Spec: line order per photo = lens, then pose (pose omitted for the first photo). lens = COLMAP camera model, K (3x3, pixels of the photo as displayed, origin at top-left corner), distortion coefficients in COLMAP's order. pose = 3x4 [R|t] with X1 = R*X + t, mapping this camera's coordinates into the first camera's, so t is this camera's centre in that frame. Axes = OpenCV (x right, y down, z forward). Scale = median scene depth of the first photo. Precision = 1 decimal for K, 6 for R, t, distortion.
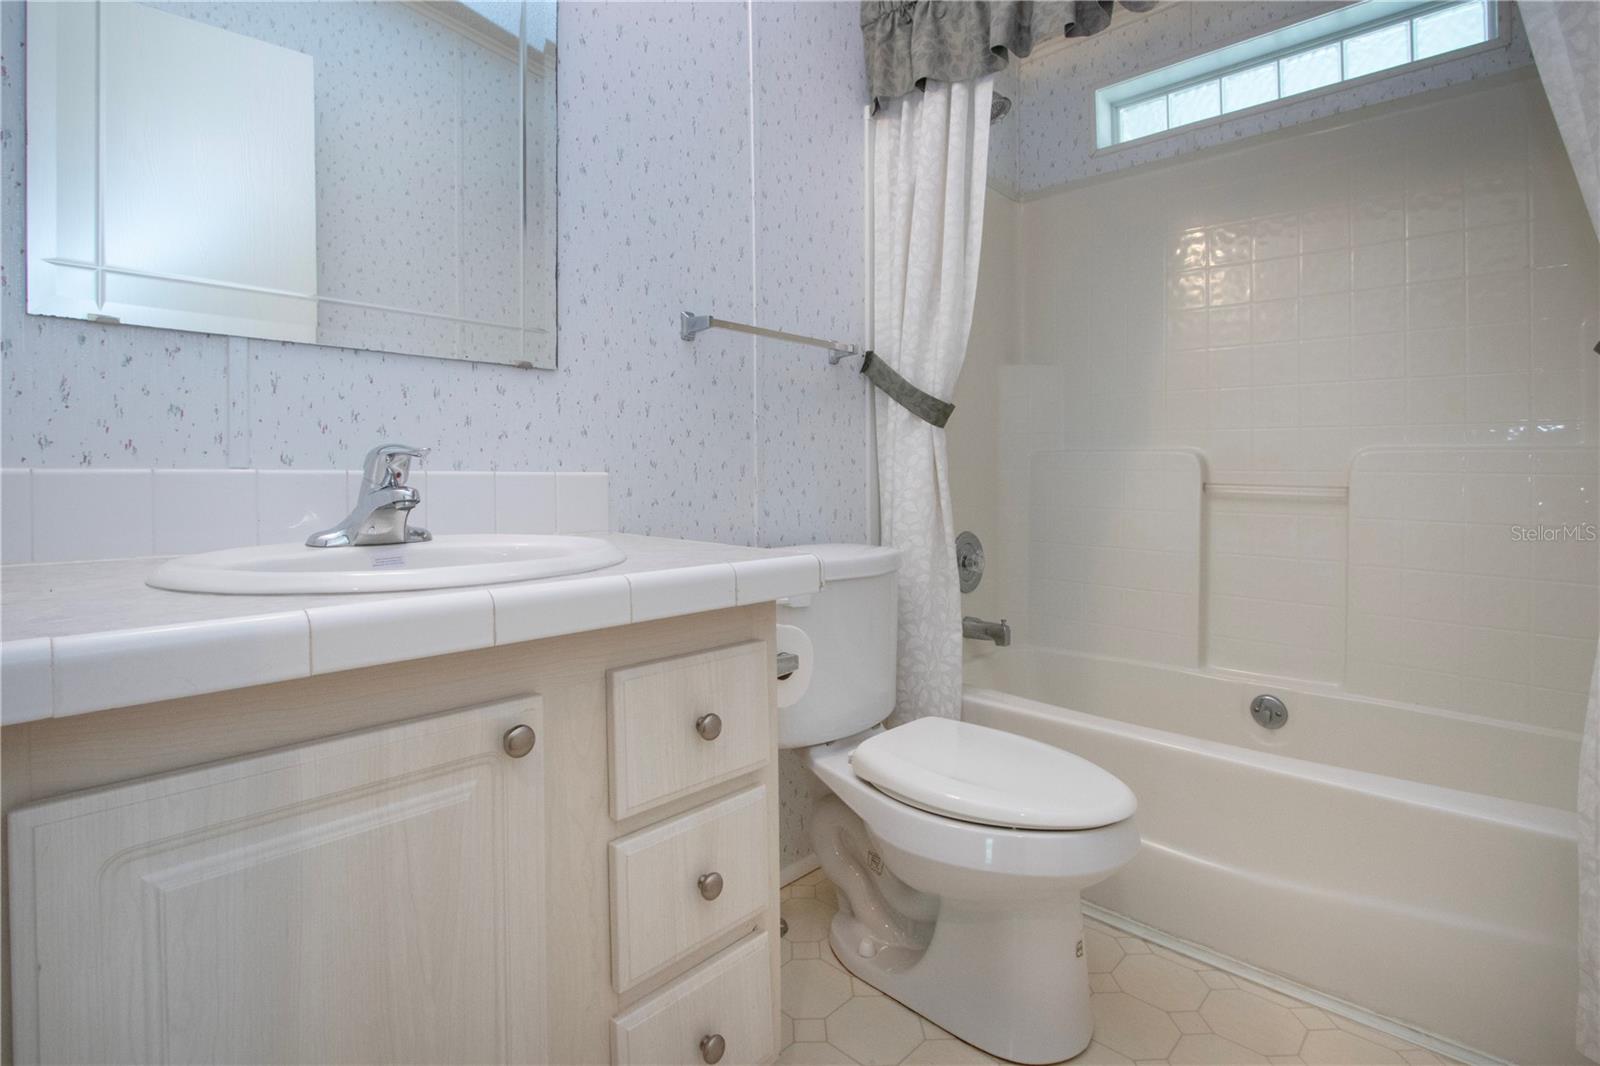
lens RADIAL K [[773.8, 0, 801.7], [0, 773.8, 473.2], [0, 0, 1]] dist [-0.000956, 0.001868]
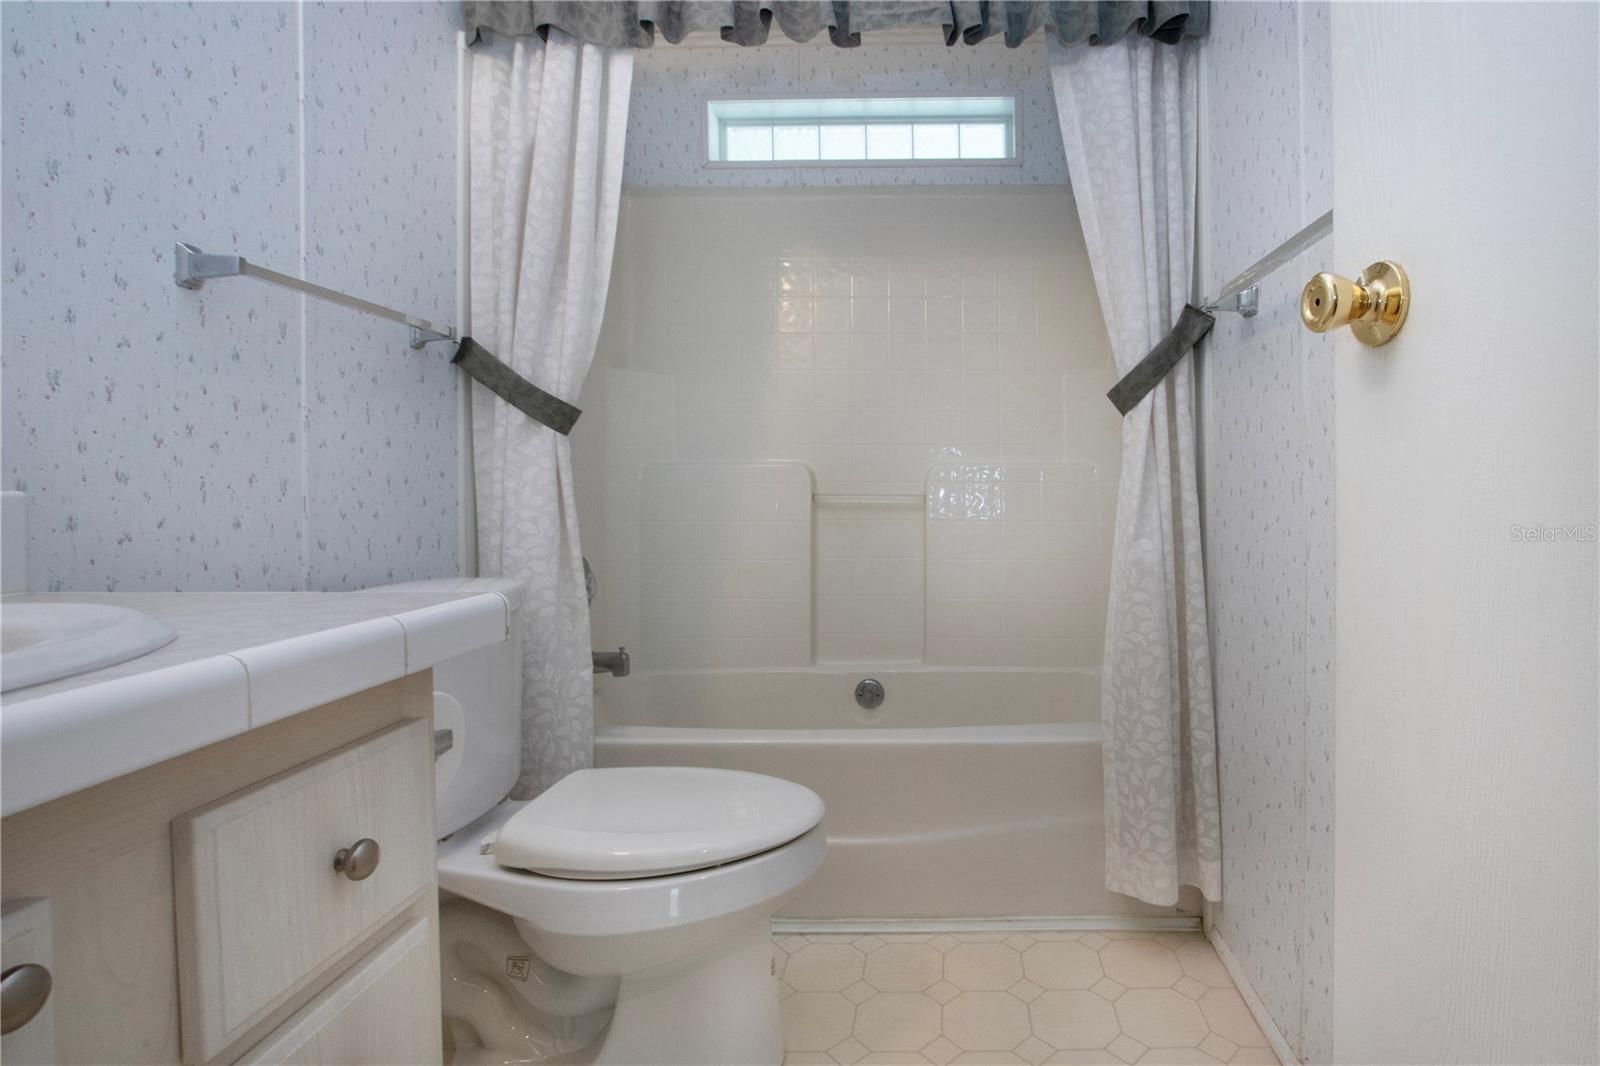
lens RADIAL K [[801.6, 0, 800.5], [0, 801.6, 486.1], [0, 0, 1]] dist [-0.001039, 0.000931]
pose [[0.746431, -0.007300, 0.665423, -0.220956], [0.011436, 0.999933, -0.001859, 0.002942], [-0.665365, 0.008997, 0.746464, 0.156470]]
